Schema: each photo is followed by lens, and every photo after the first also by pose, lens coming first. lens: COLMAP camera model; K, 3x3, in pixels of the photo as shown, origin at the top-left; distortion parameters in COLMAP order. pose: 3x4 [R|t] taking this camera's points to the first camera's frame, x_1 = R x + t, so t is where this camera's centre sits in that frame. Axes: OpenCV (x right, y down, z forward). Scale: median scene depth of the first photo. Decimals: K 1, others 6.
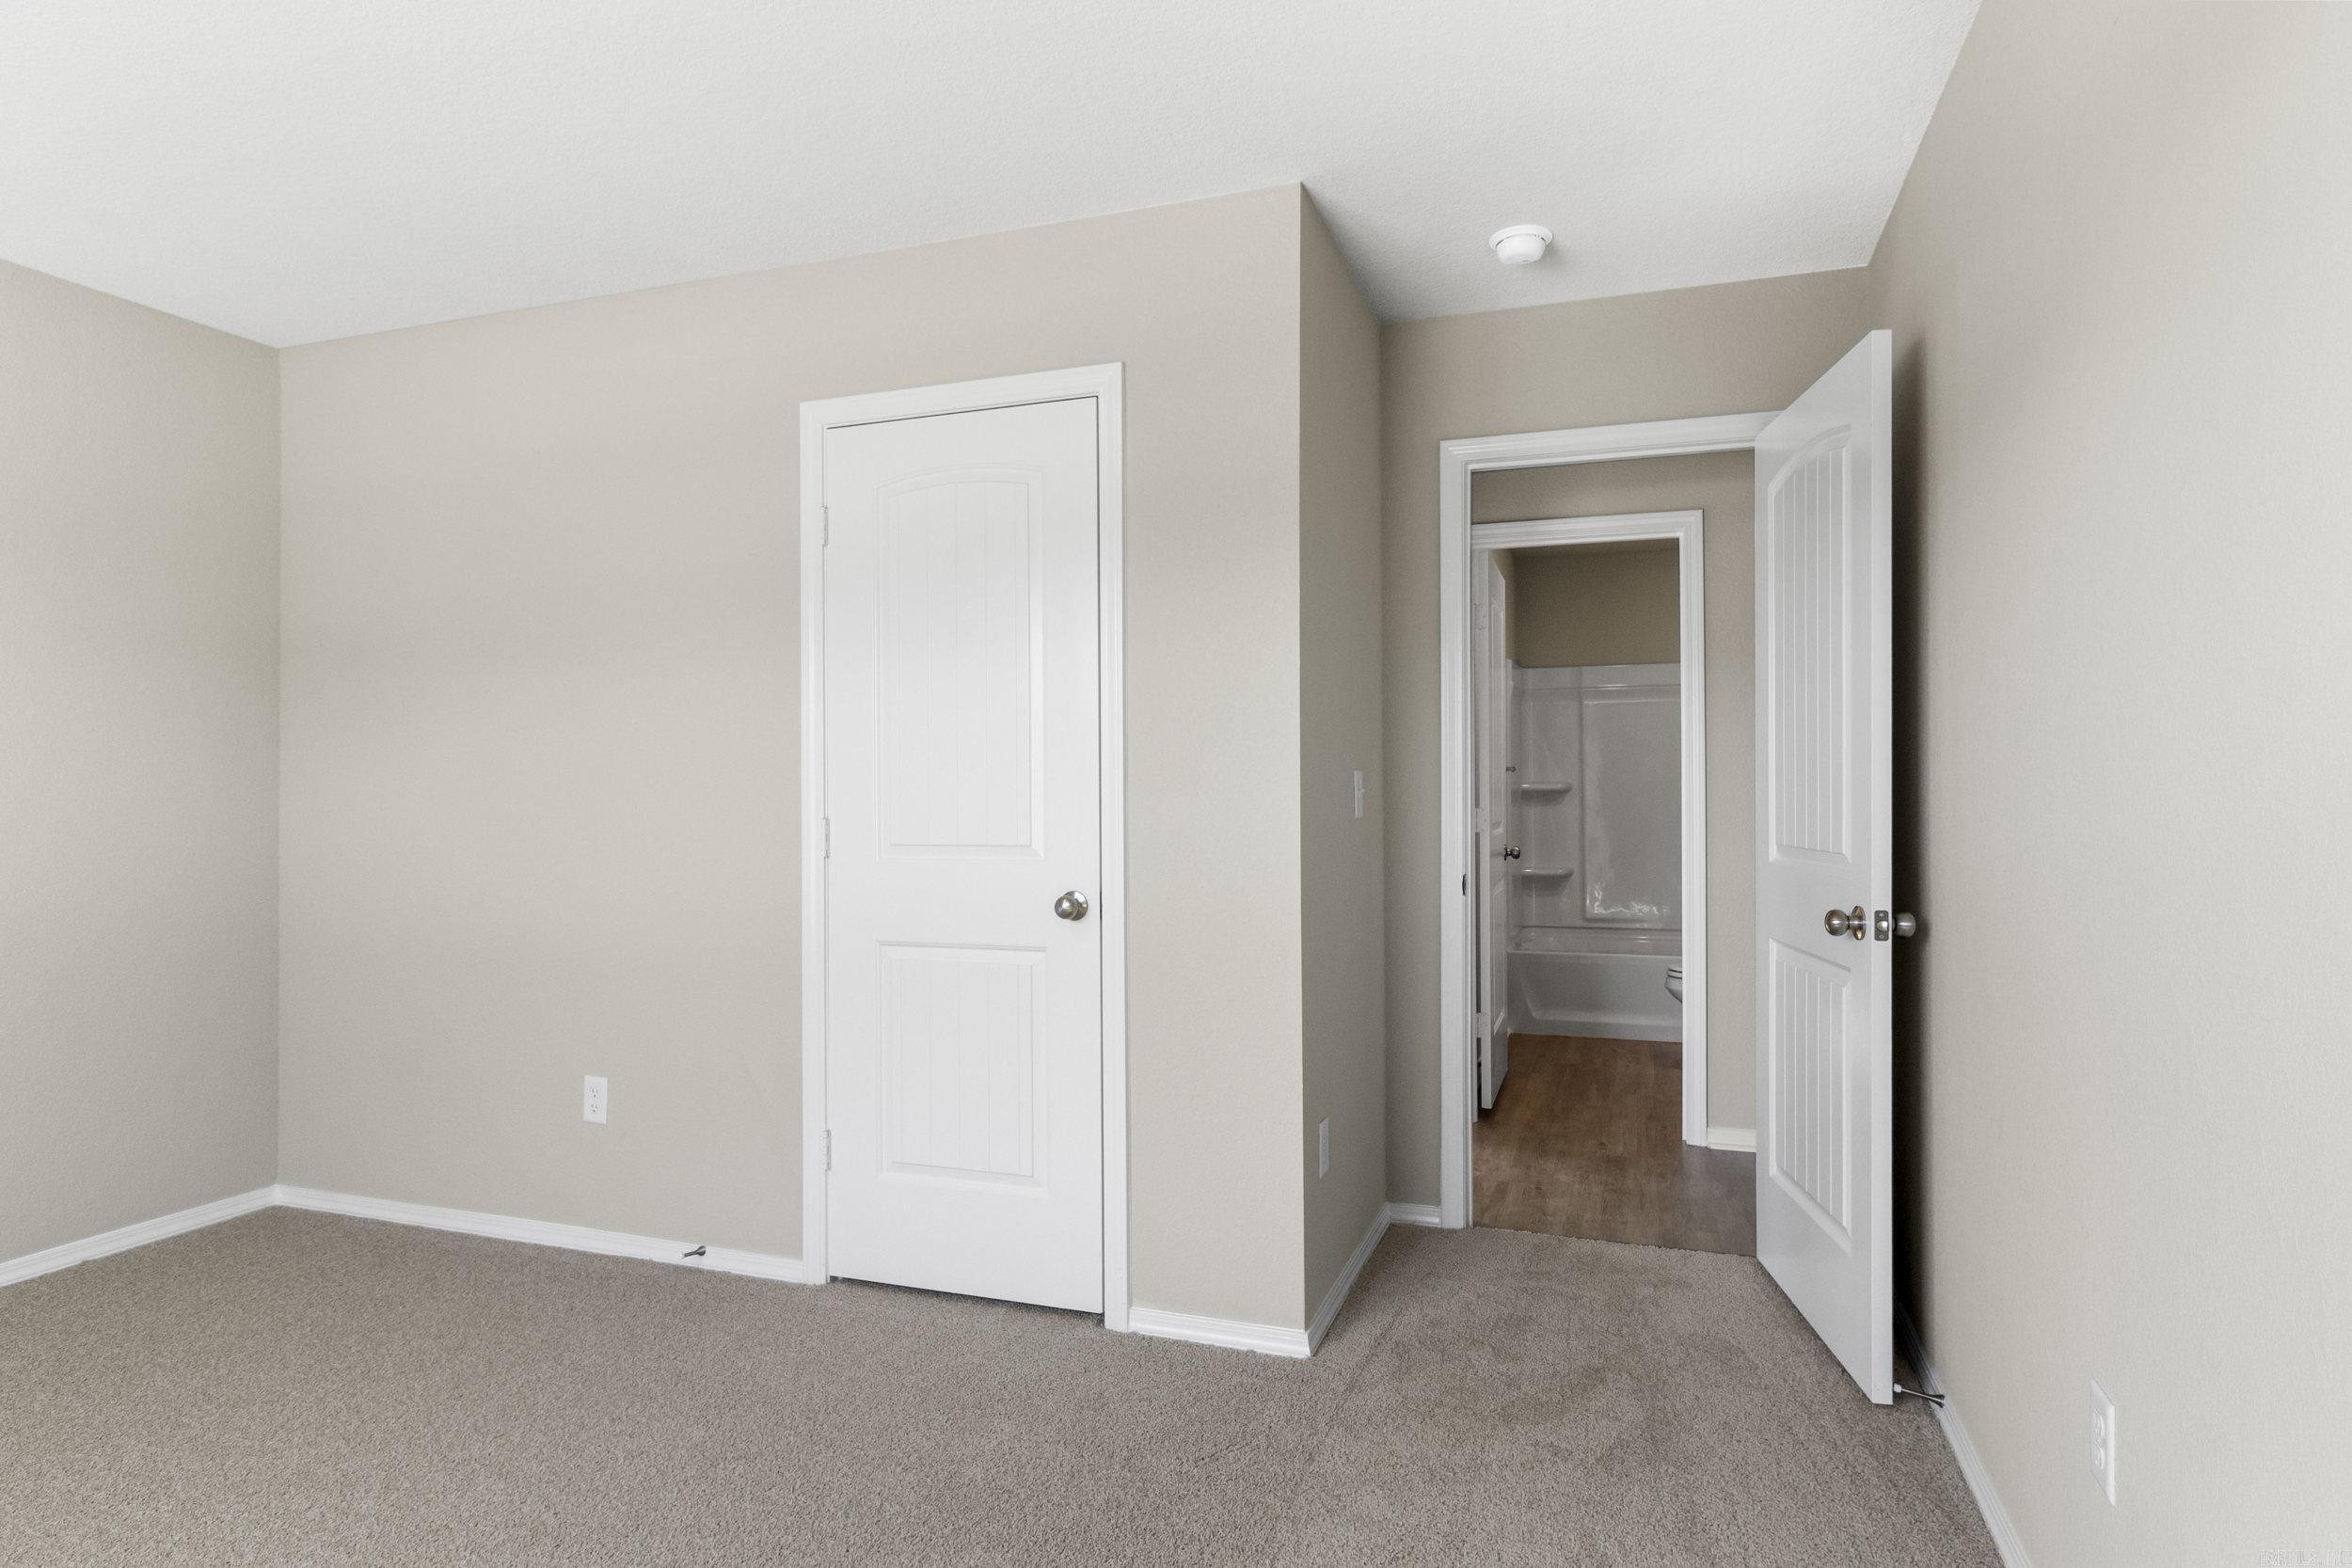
lens RADIAL K [[1283.8, 0, 1181.3], [0, 1283.8, 784.5], [0, 0, 1]] dist [0.000987, 0.001365]
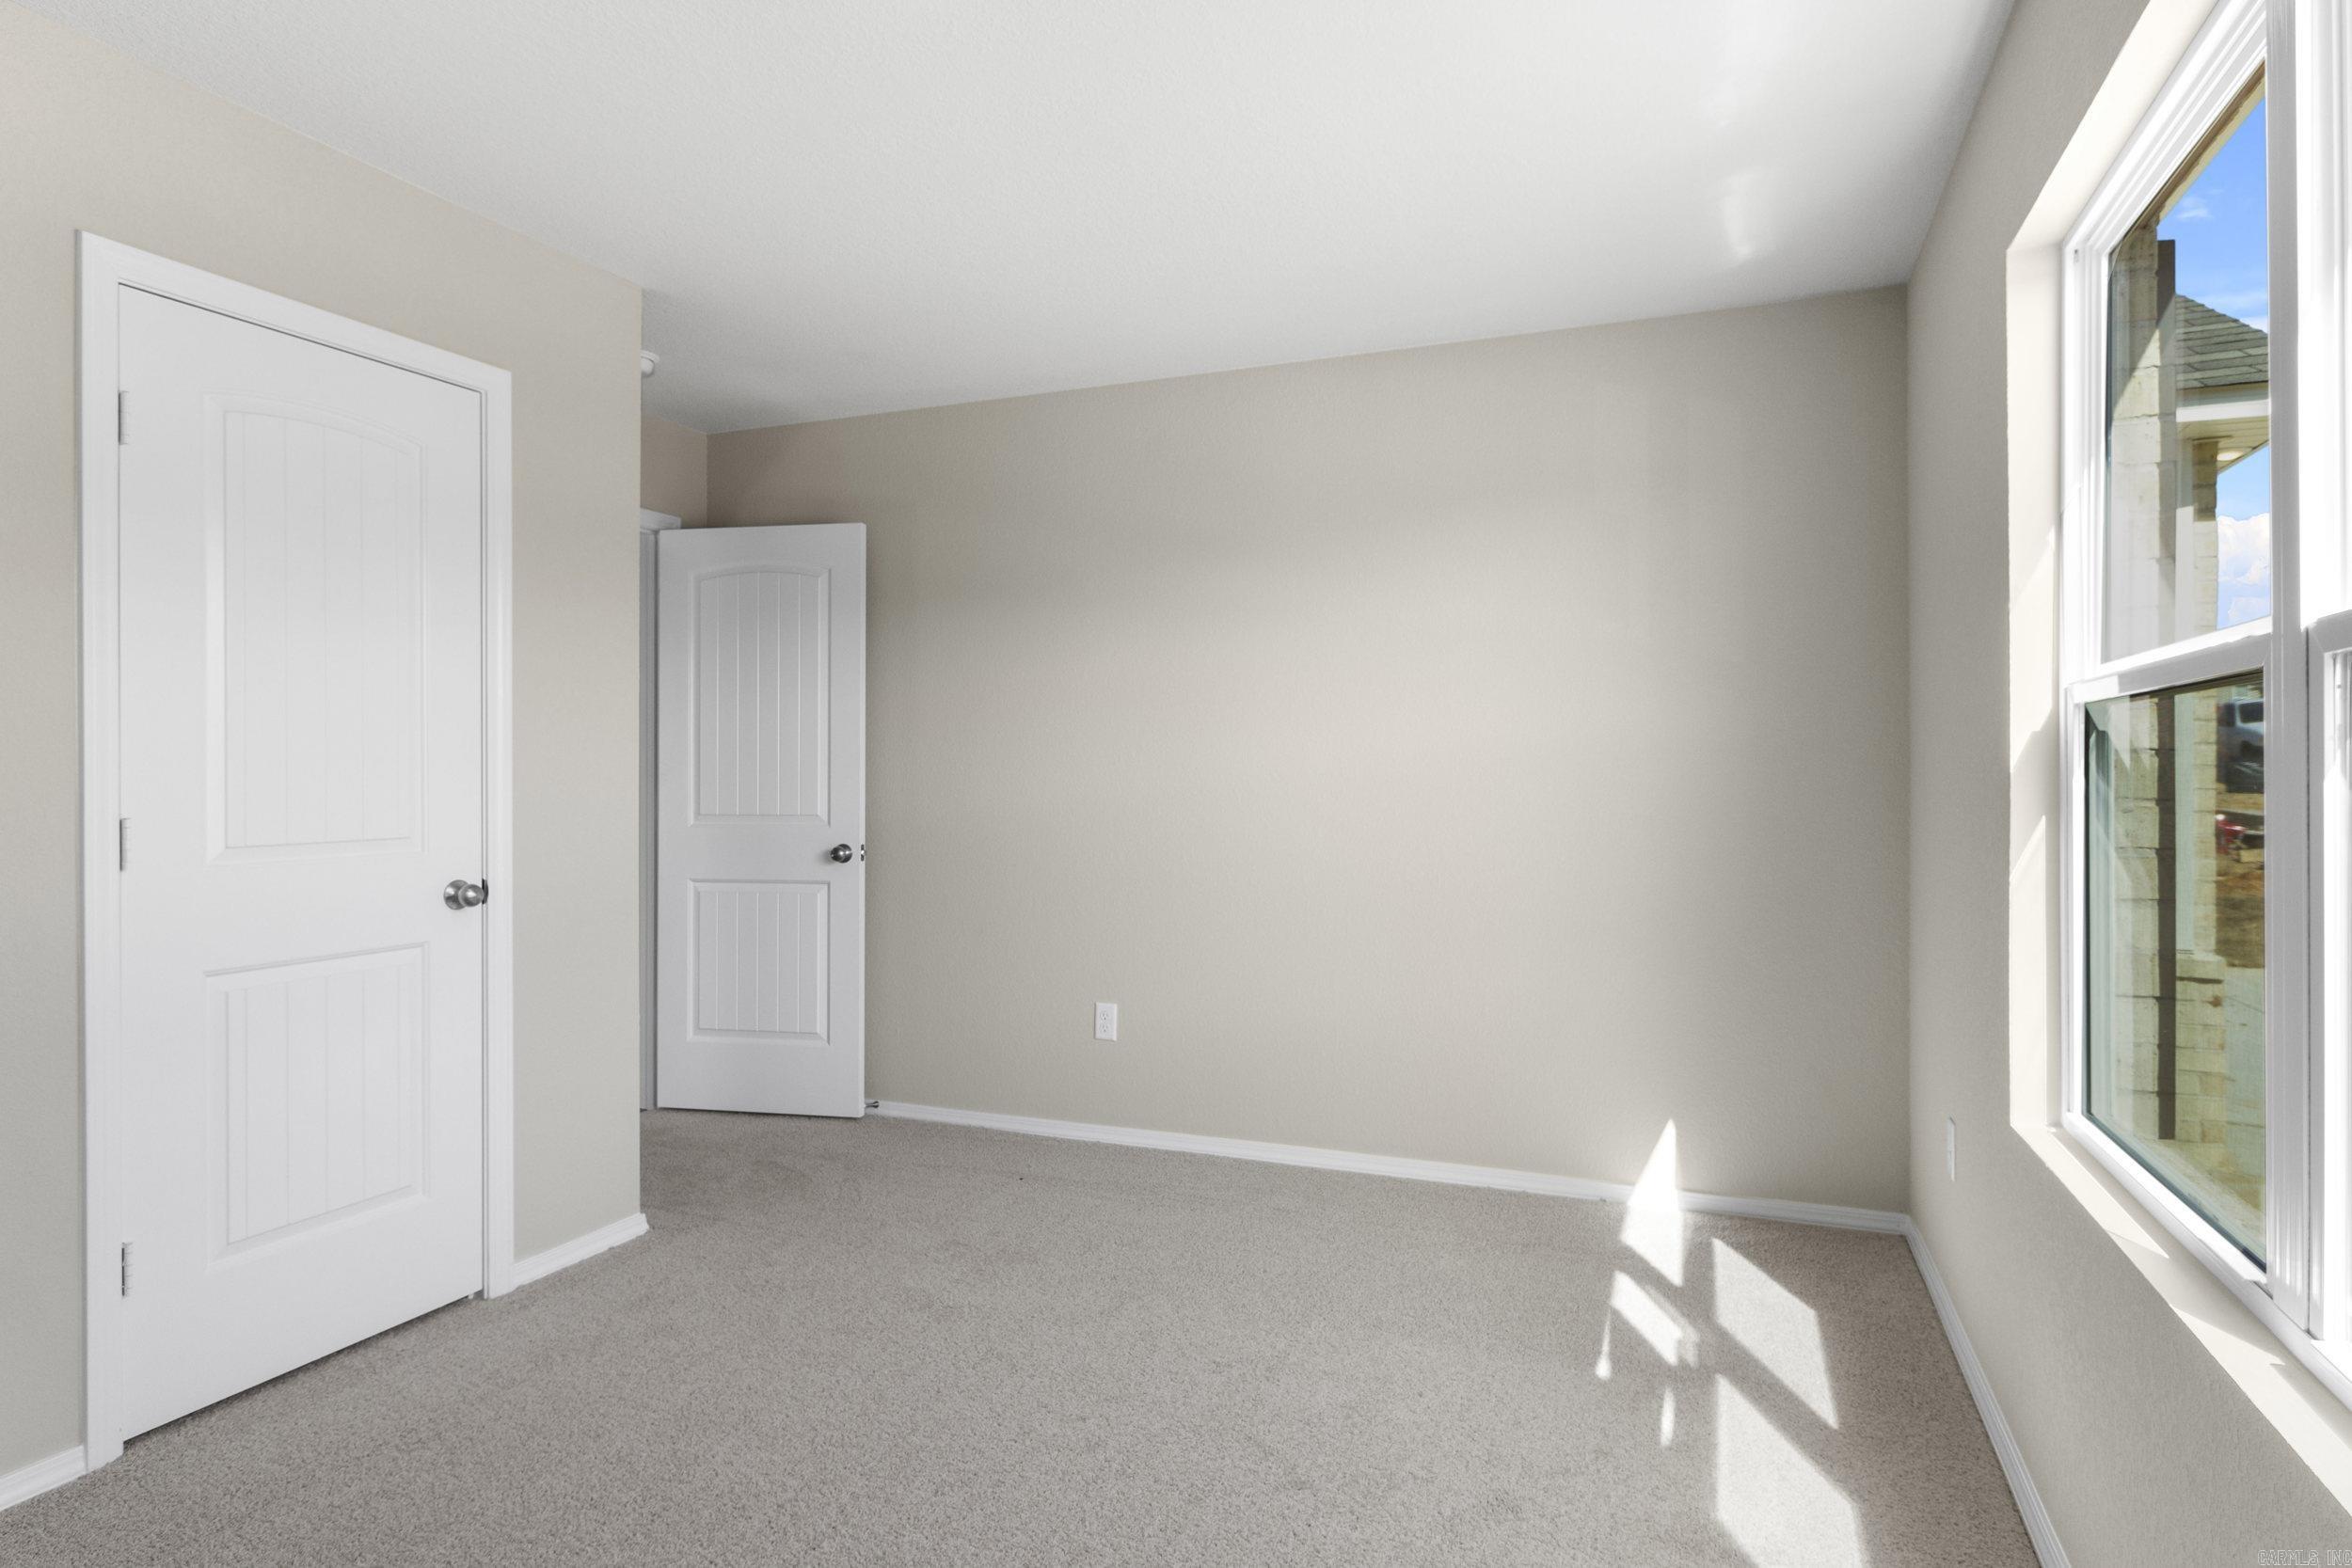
lens RADIAL K [[1283.8, 0, 1184.1], [0, 1283.8, 780.6], [0, 0, 1]] dist [0.000987, 0.001365]
pose [[0.045431, 0.000503, 0.998967, -1.068848], [0.001844, 0.999998, -0.000587, 0.008174], [-0.998966, 0.001869, 0.045430, 0.396323]]
